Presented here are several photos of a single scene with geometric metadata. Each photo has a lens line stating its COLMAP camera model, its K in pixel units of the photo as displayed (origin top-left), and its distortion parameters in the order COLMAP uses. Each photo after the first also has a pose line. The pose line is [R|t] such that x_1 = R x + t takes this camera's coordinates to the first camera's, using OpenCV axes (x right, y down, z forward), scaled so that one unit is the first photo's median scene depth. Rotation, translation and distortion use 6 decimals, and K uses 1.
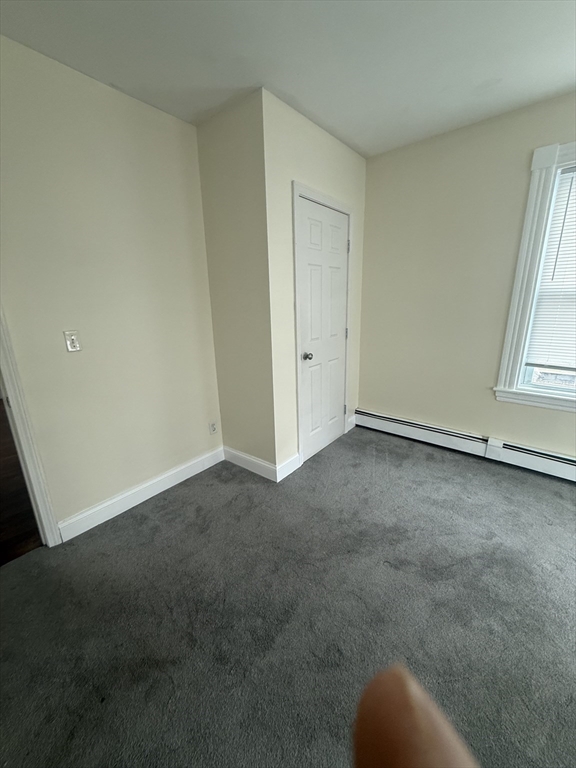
lens RADIAL K [[306.1, 0, 289.8], [0, 306.1, 383.1], [0, 0, 1]] dist [-0.001315, 0.000083]
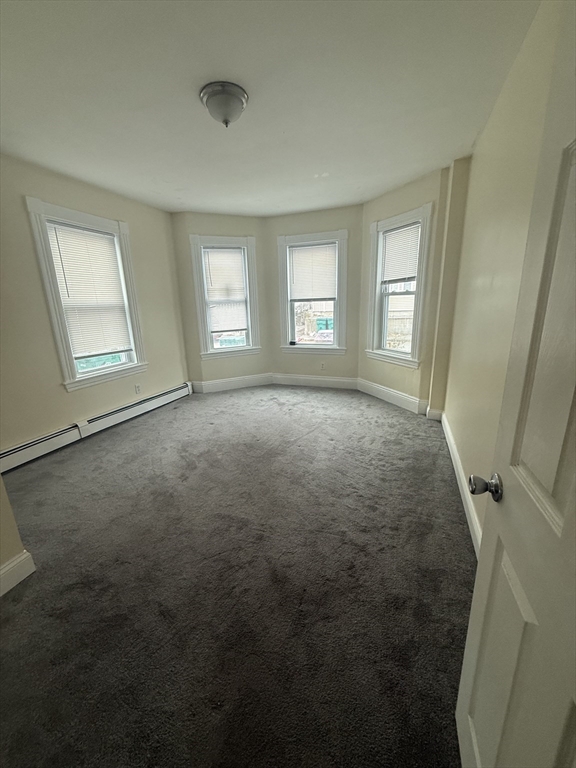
lens RADIAL K [[306.1, 0, 291.1], [0, 306.1, 389.8], [0, 0, 1]] dist [-0.001315, 0.000083]
pose [[-0.350322, -0.219365, 0.910579, -0.802921], [0.268348, 0.907925, 0.321966, -0.115028], [-0.897365, 0.357144, -0.259200, 0.529976]]
